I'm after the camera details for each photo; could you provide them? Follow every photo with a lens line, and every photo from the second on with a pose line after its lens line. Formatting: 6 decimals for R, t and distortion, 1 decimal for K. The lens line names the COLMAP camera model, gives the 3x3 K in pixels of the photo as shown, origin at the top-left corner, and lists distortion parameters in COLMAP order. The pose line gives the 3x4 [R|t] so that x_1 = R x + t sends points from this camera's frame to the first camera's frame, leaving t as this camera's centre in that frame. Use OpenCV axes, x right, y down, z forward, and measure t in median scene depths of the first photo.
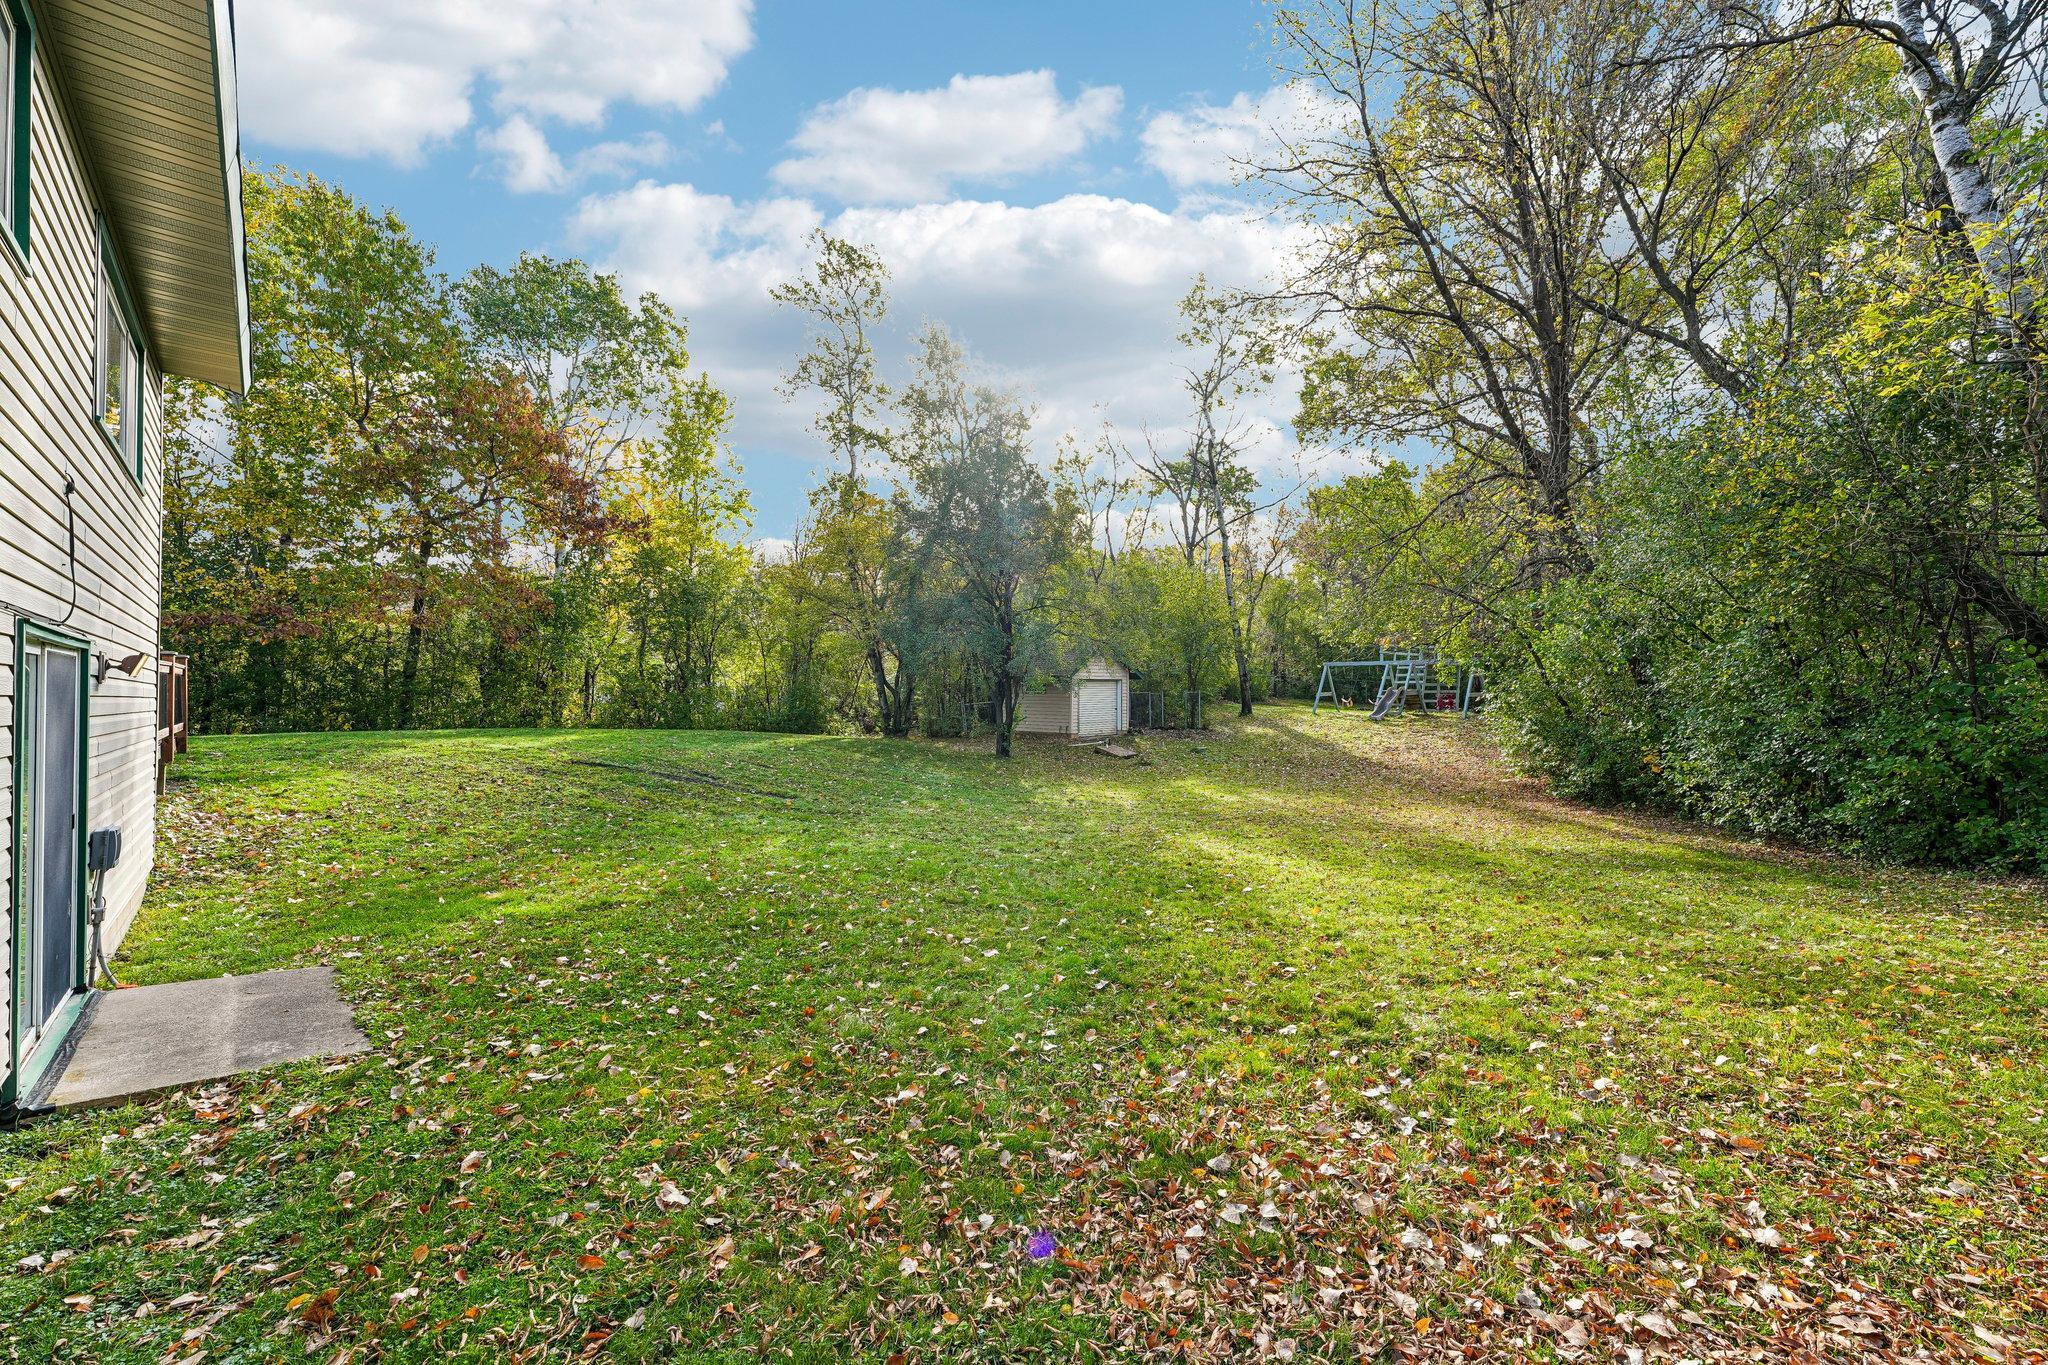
lens RADIAL K [[827.0, 0, 1041.6], [0, 827.0, 681.2], [0, 0, 1]] dist [-0.000940, 0.000036]
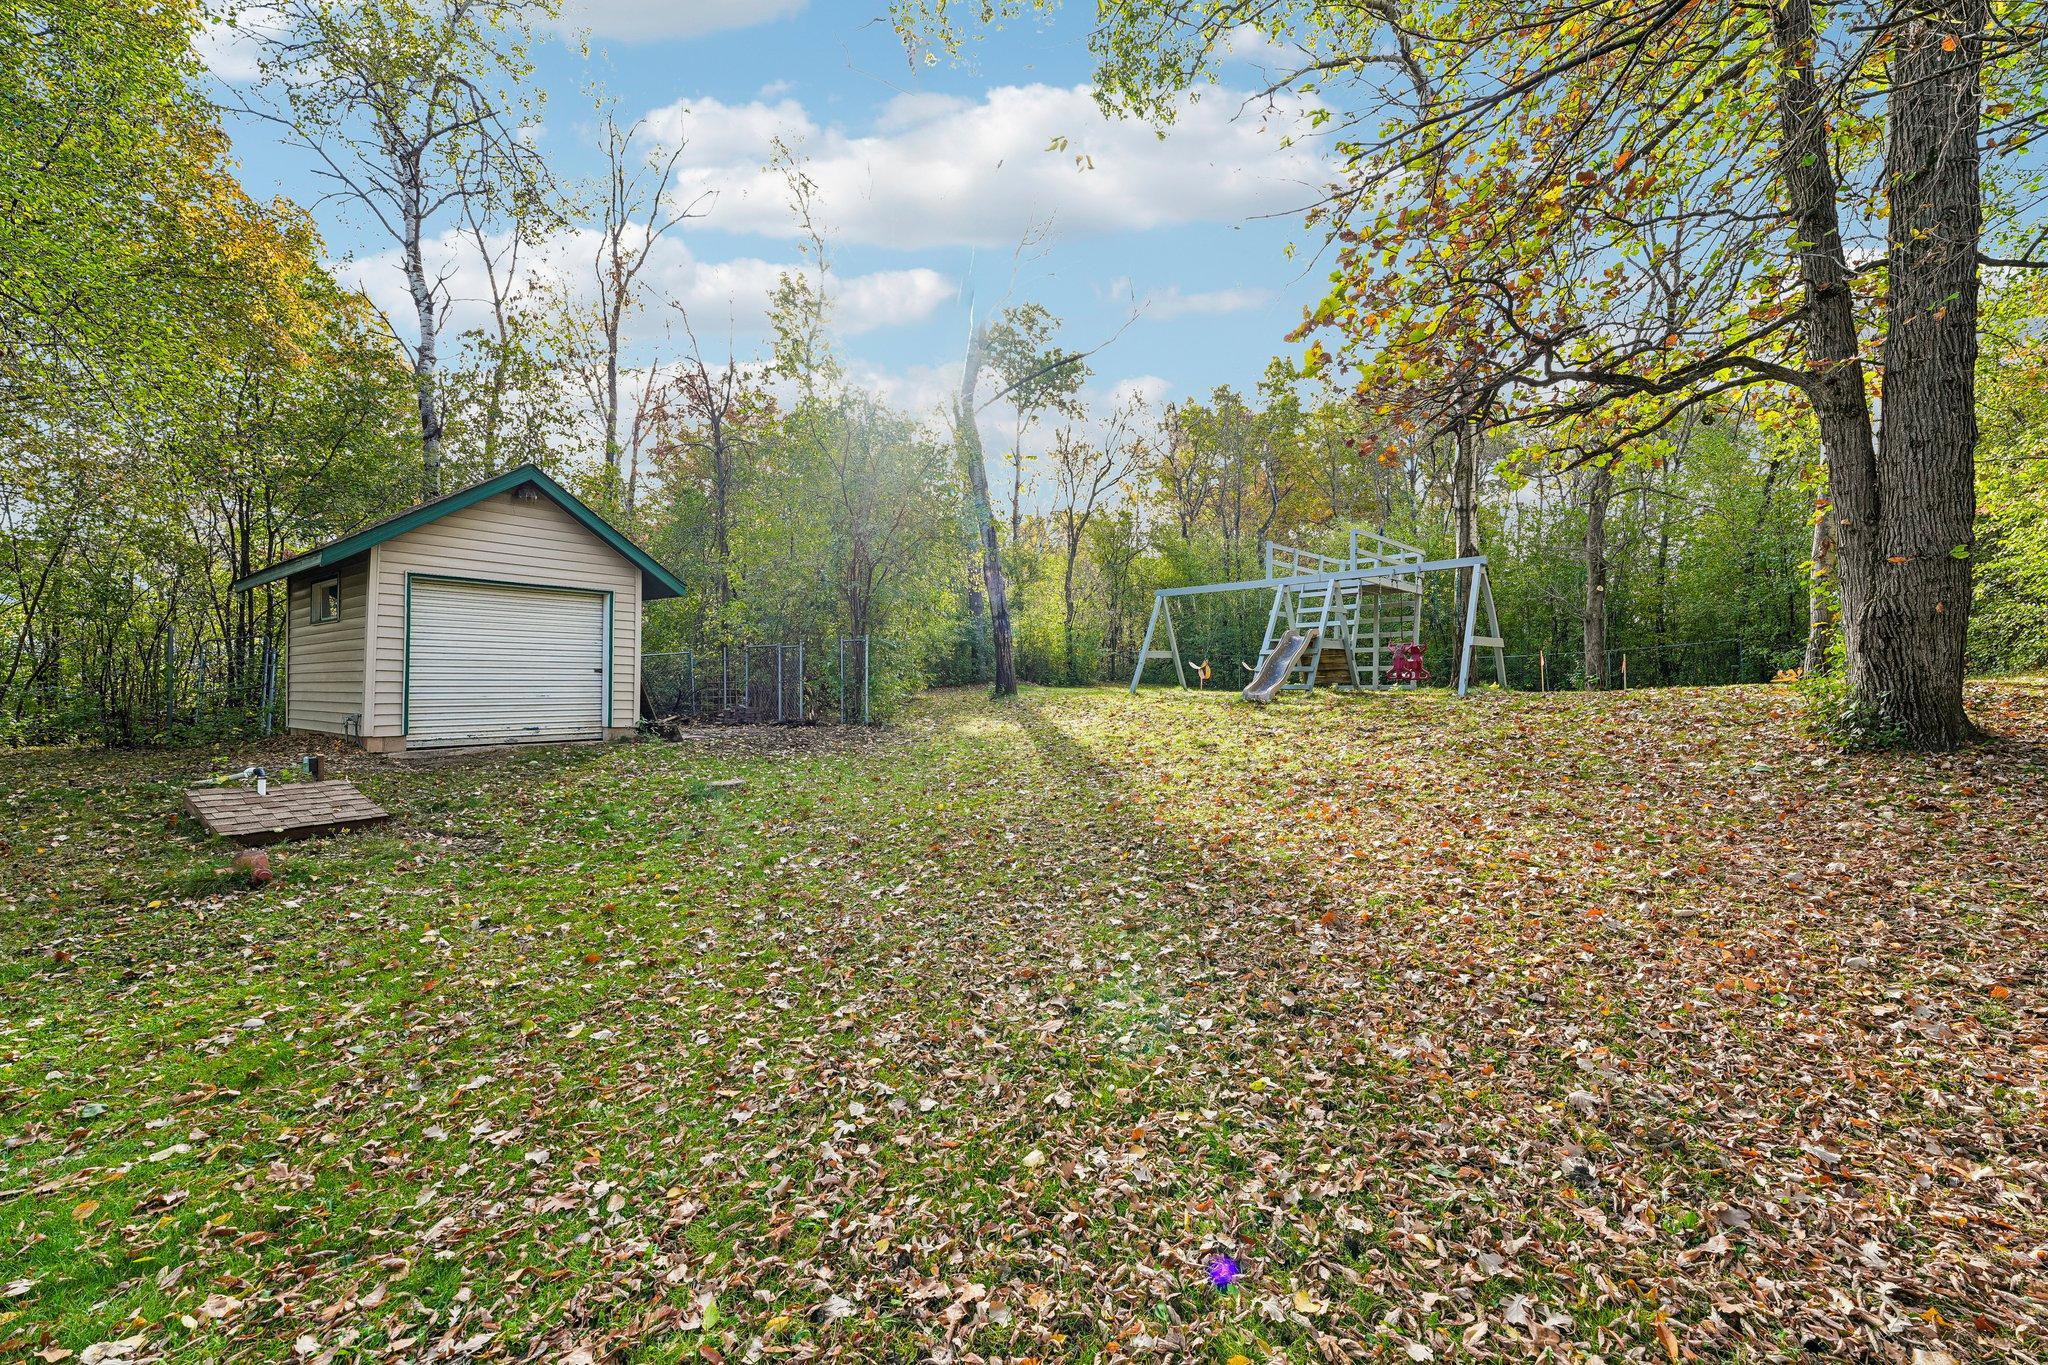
lens RADIAL K [[827.0, 0, 1041.6], [0, 827.0, 681.2], [0, 0, 1]] dist [-0.000940, 0.000036]
pose [[0.988649, 0.006948, 0.150083, 0.216342], [-0.008986, 0.999876, 0.012905, 0.029313], [-0.149975, -0.014107, 0.988589, 0.561471]]
